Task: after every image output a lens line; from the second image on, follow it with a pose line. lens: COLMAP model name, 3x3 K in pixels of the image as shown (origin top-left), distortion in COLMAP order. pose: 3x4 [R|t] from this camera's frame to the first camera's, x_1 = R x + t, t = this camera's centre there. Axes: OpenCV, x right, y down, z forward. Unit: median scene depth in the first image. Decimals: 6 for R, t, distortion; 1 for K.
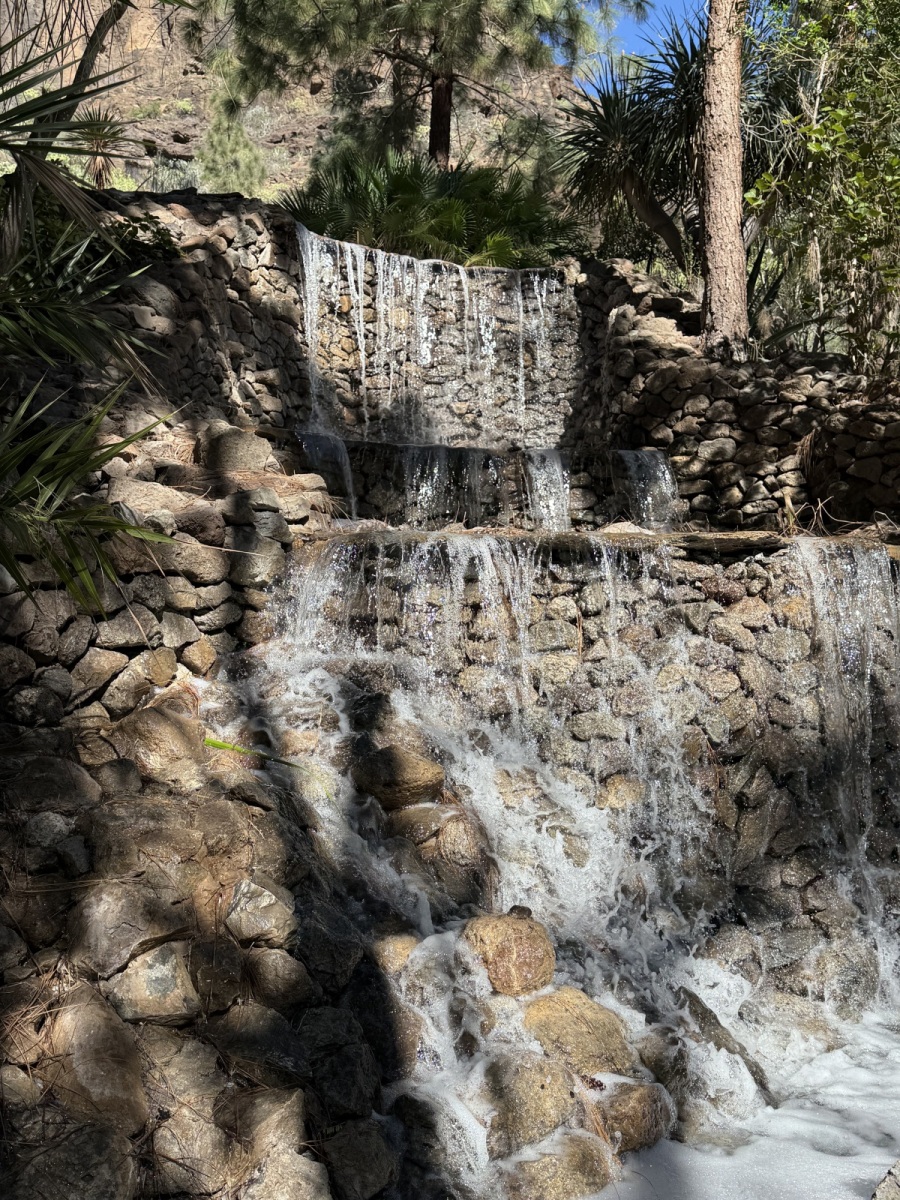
lens RADIAL K [[1197.6, 0, 450.0], [0, 1197.6, 600.0], [0, 0, 1]] dist [0.159388, -0.261985]
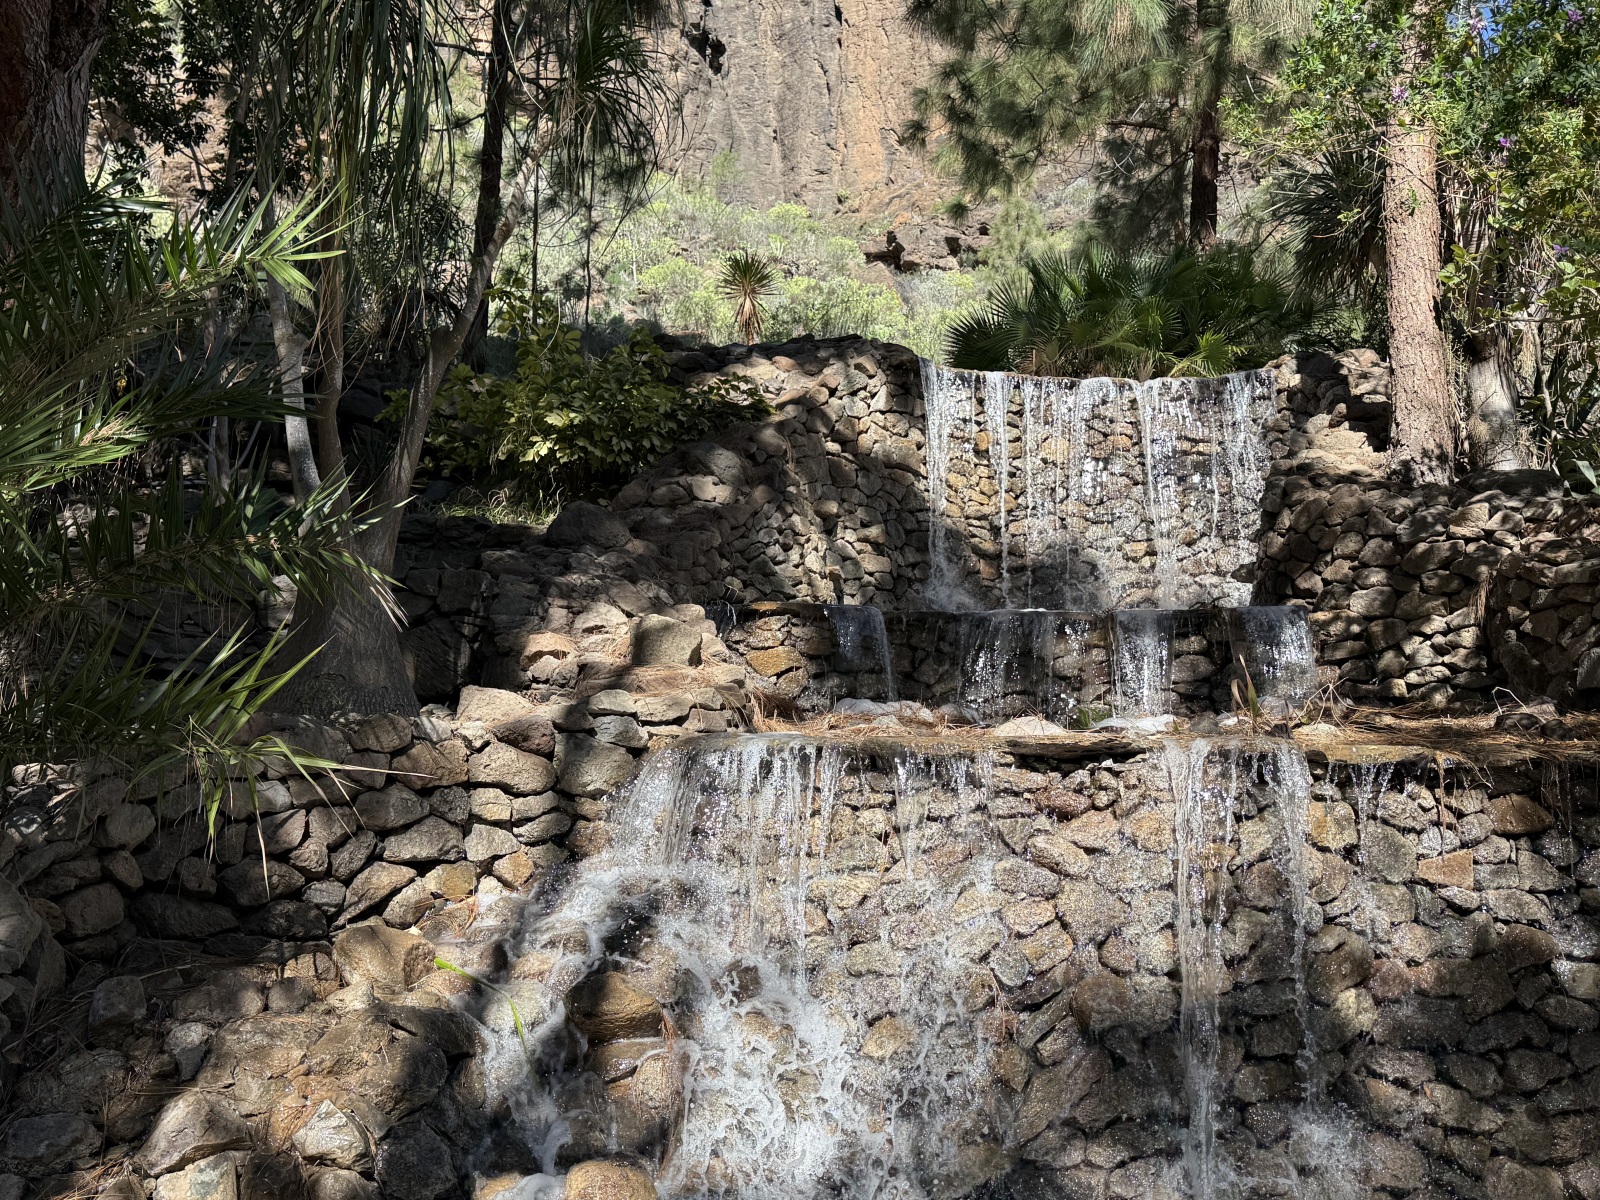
lens RADIAL K [[1502.5, 0, 800.0], [0, 1502.5, 600.0], [0, 0, 1]] dist [0.207811, -0.454325]
pose [[0.932239, -0.042334, -0.359358, 0.234105], [0.001903, 0.993692, -0.112127, -0.016287], [0.361838, 0.103845, 0.926439, -0.042741]]
